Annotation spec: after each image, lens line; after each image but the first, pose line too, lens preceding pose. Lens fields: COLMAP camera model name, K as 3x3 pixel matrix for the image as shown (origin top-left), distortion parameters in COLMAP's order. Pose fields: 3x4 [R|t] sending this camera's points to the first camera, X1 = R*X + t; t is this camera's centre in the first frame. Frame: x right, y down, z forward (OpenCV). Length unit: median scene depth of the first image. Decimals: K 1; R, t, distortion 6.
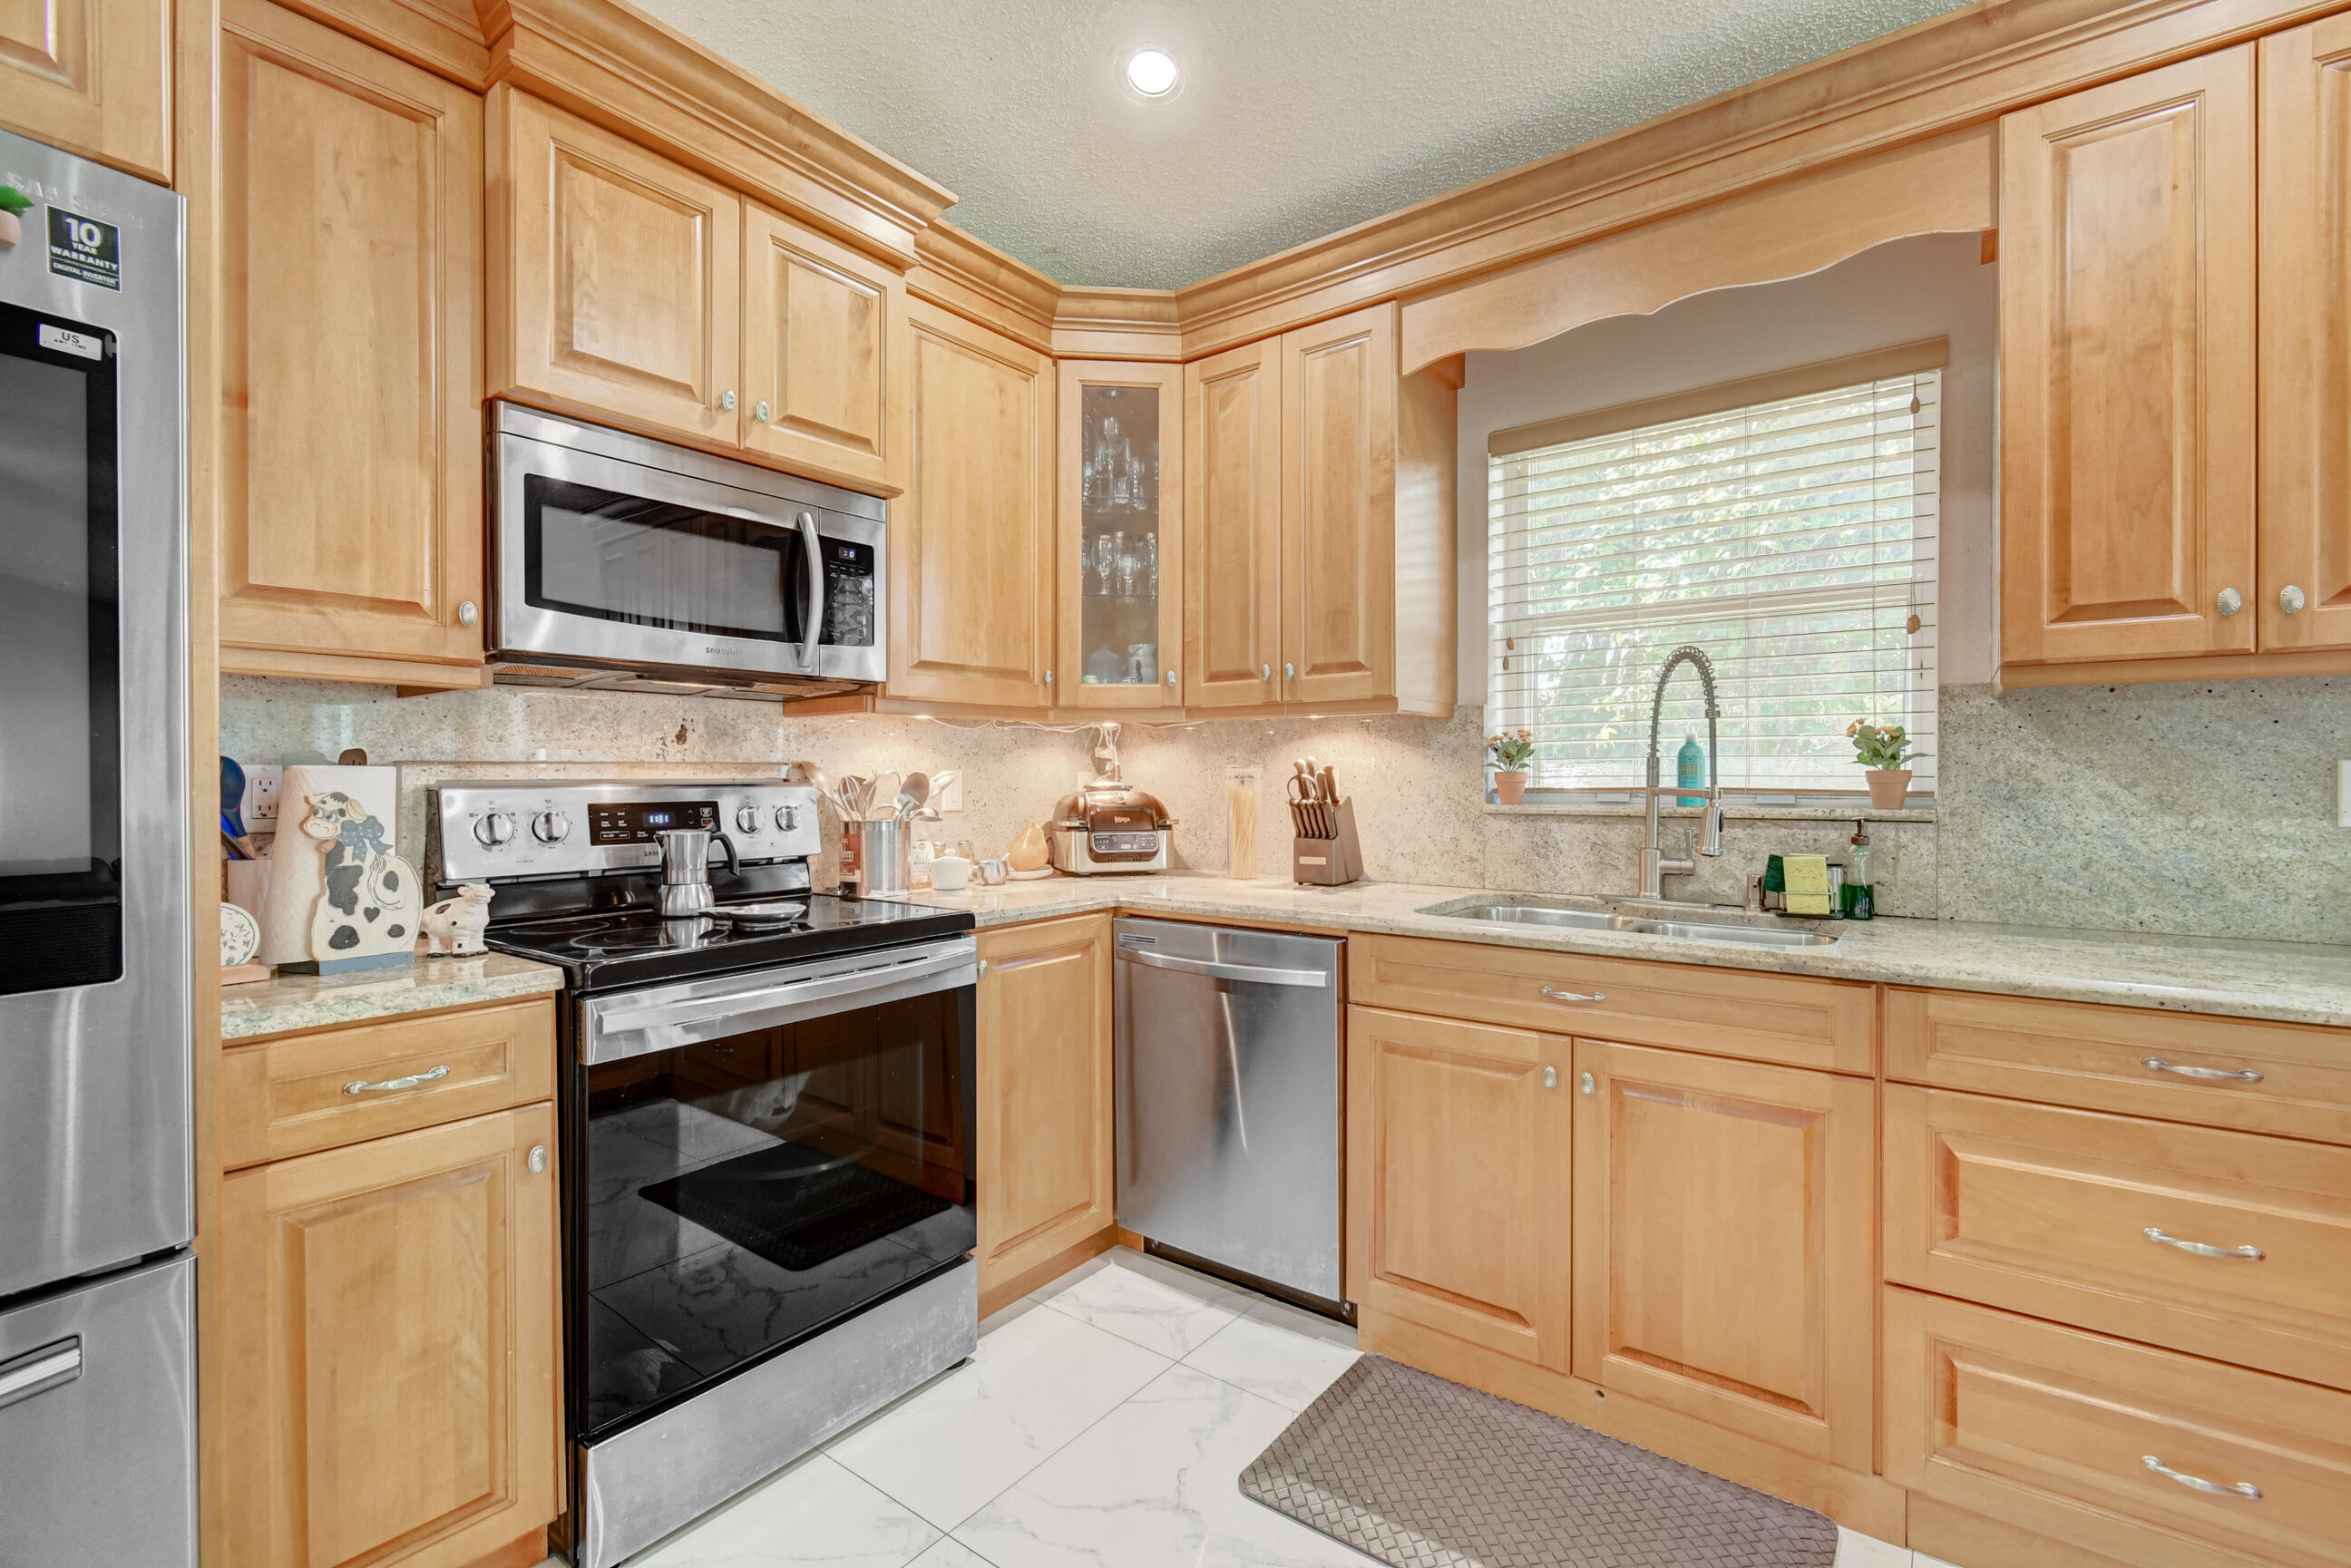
lens RADIAL K [[1040.5, 0, 1175.0], [0, 1040.5, 777.0], [0, 0, 1]] dist [0.011855, -0.004700]
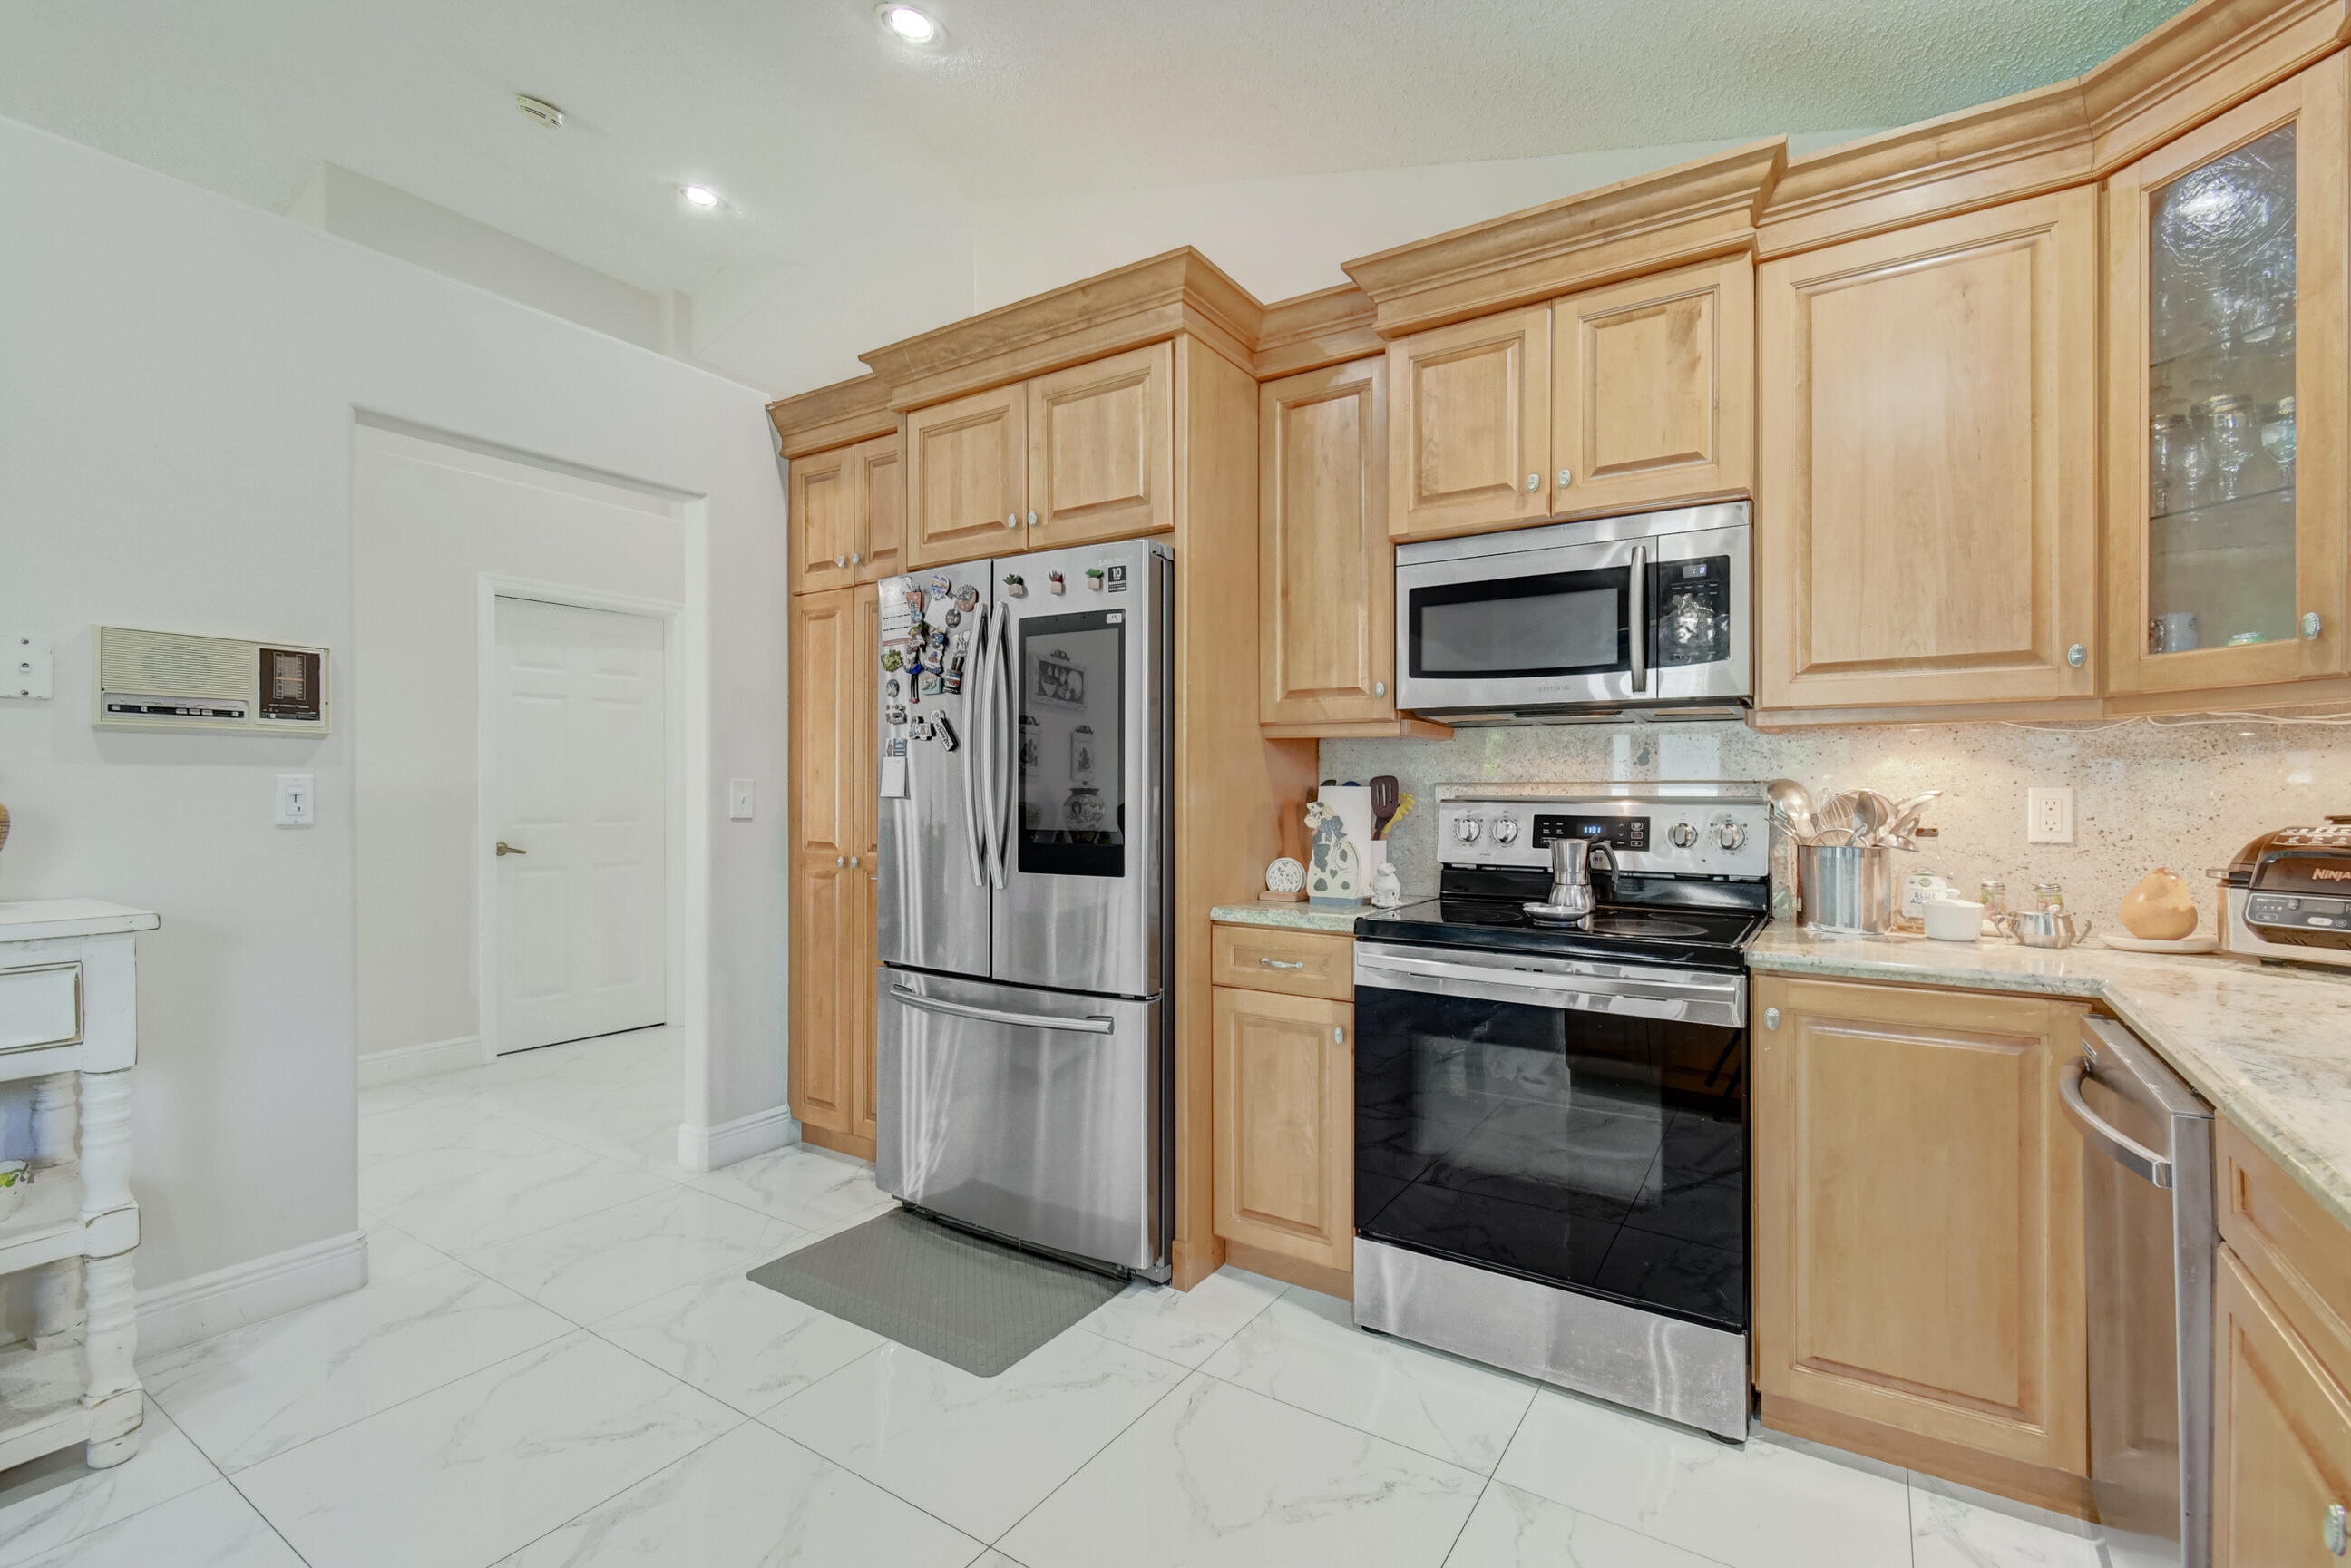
lens RADIAL K [[1040.5, 0, 1176.9], [0, 1040.5, 796.1], [0, 0, 1]] dist [0.011855, -0.004700]
pose [[0.071943, 0.008395, -0.997373, 0.743639], [-0.005035, 0.999955, 0.008054, -0.006482], [0.997396, 0.004442, 0.071982, 0.505949]]
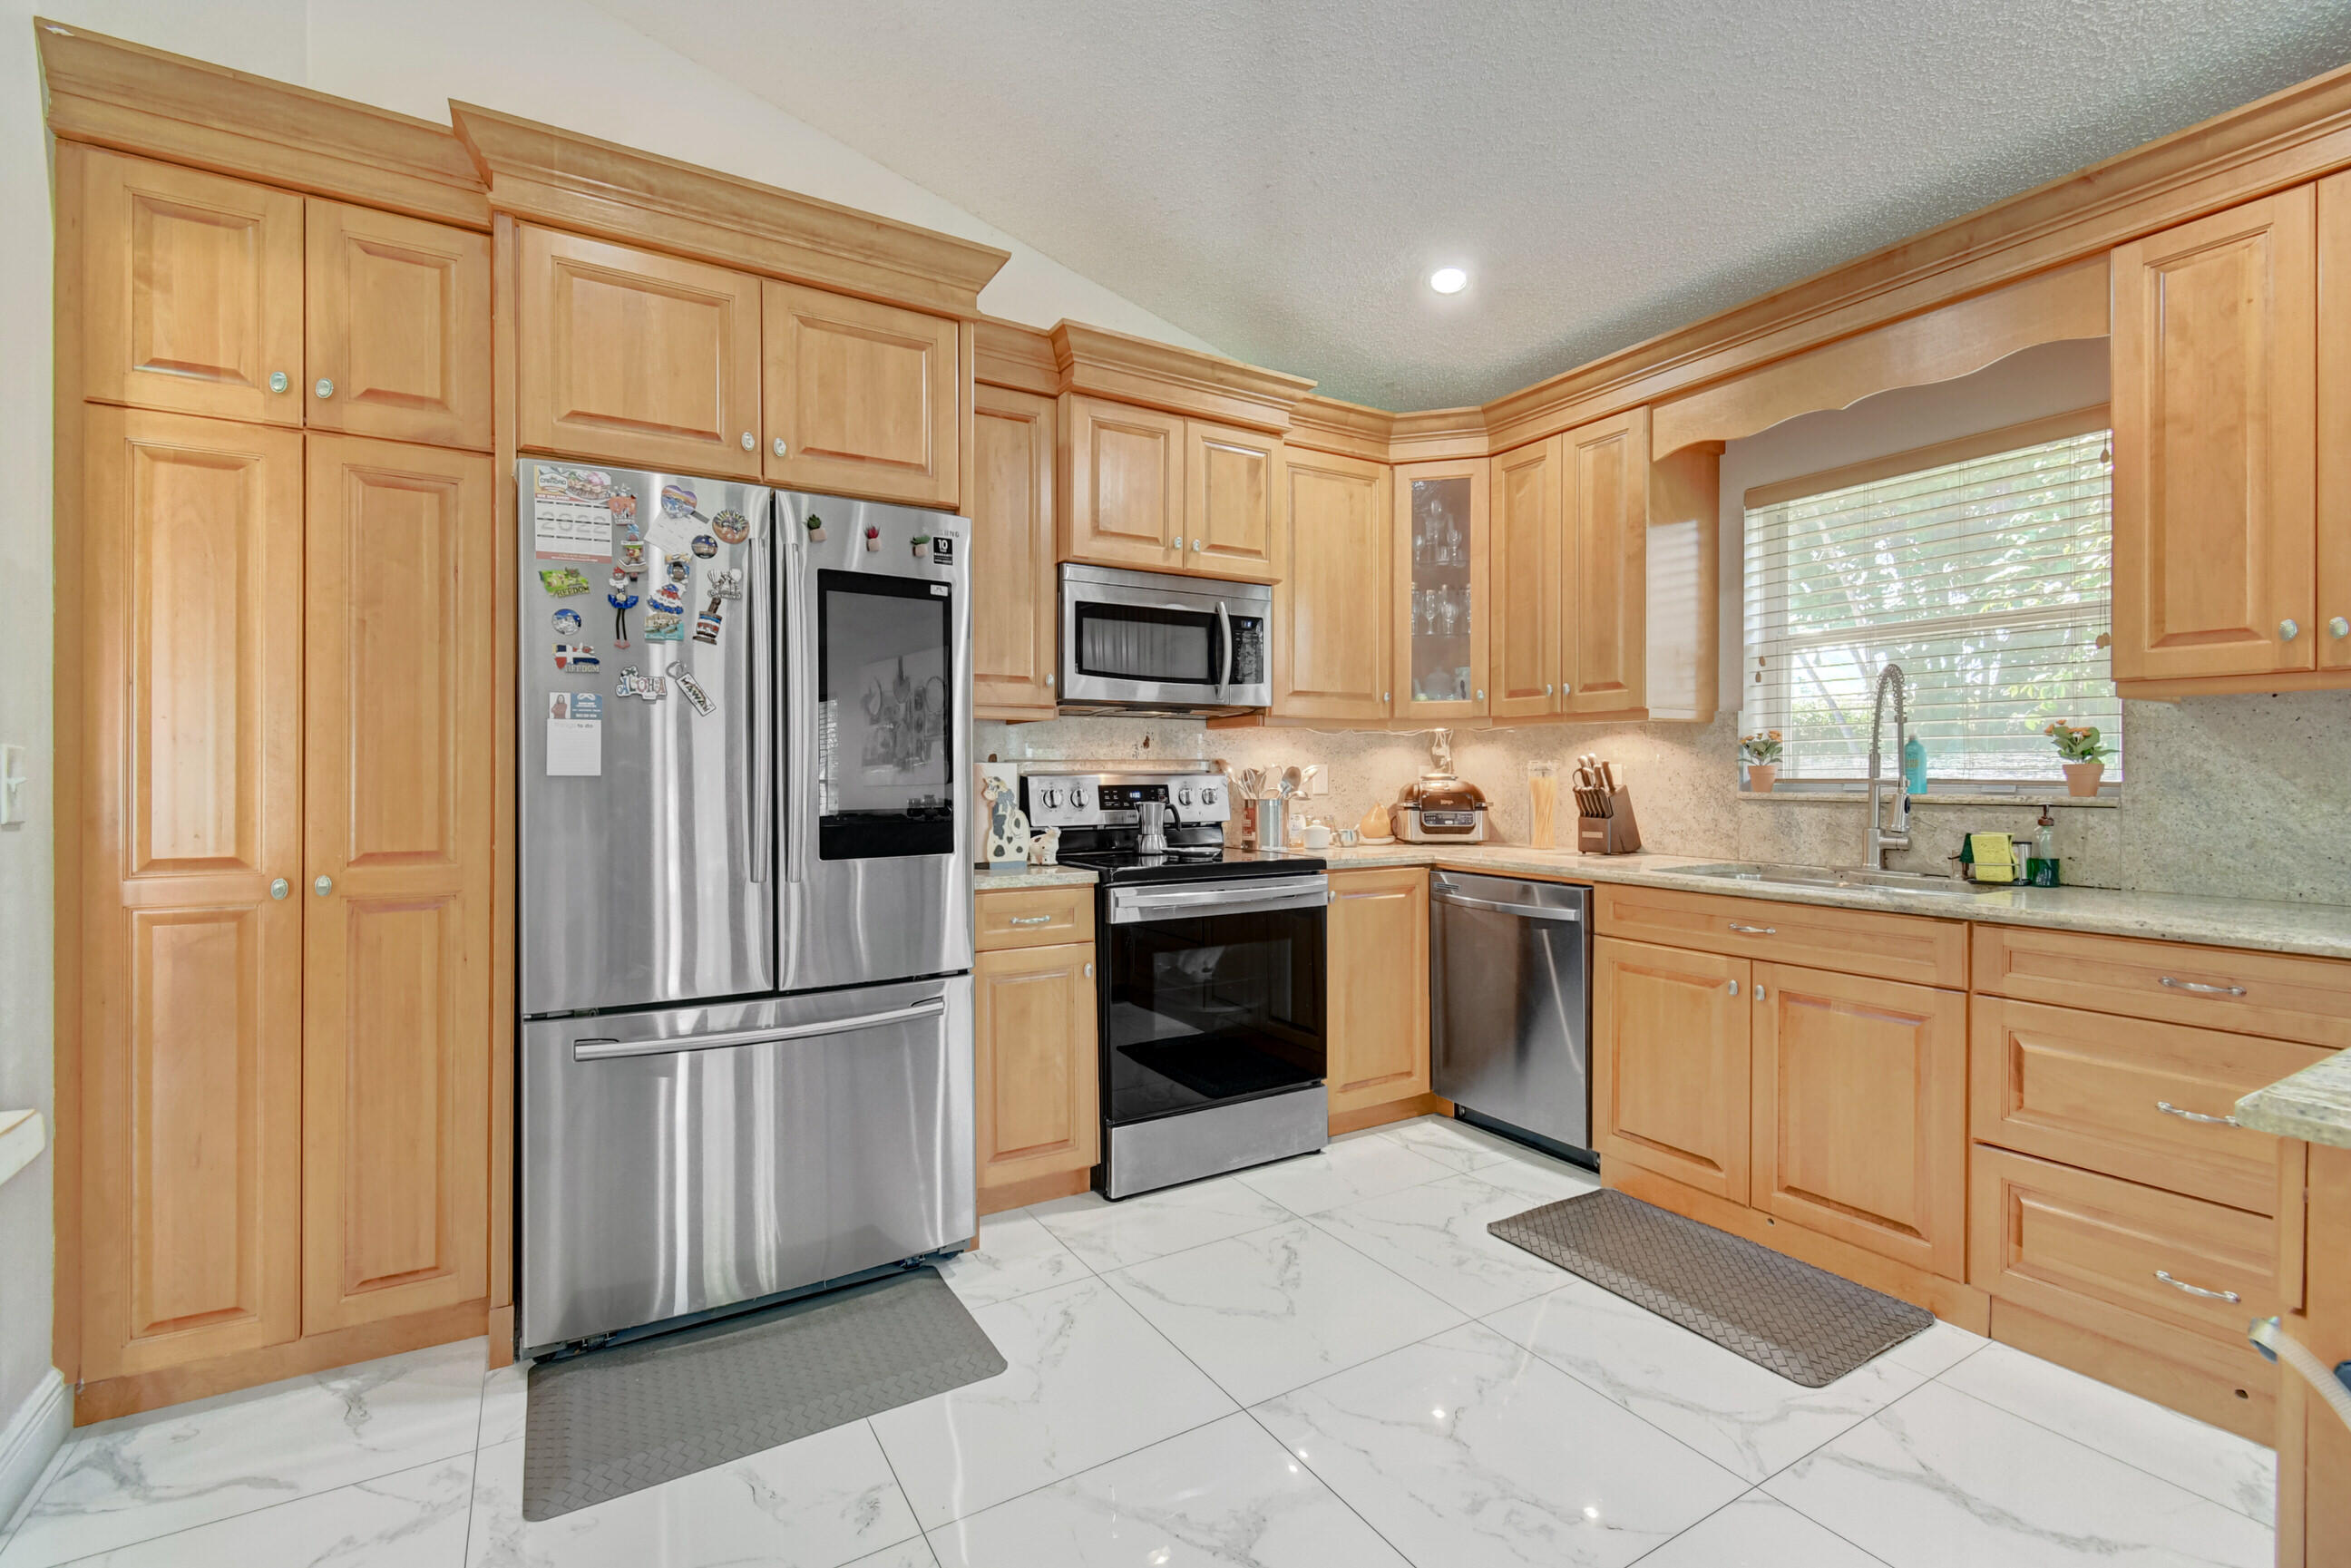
lens RADIAL K [[1040.5, 0, 1179.1], [0, 1040.5, 777.4], [0, 0, 1]] dist [0.011855, -0.004700]
pose [[0.929130, 0.003152, -0.369740, 0.189747], [-0.000978, 0.999981, 0.006069, 0.003214], [0.369752, -0.005277, 0.929116, -0.545885]]
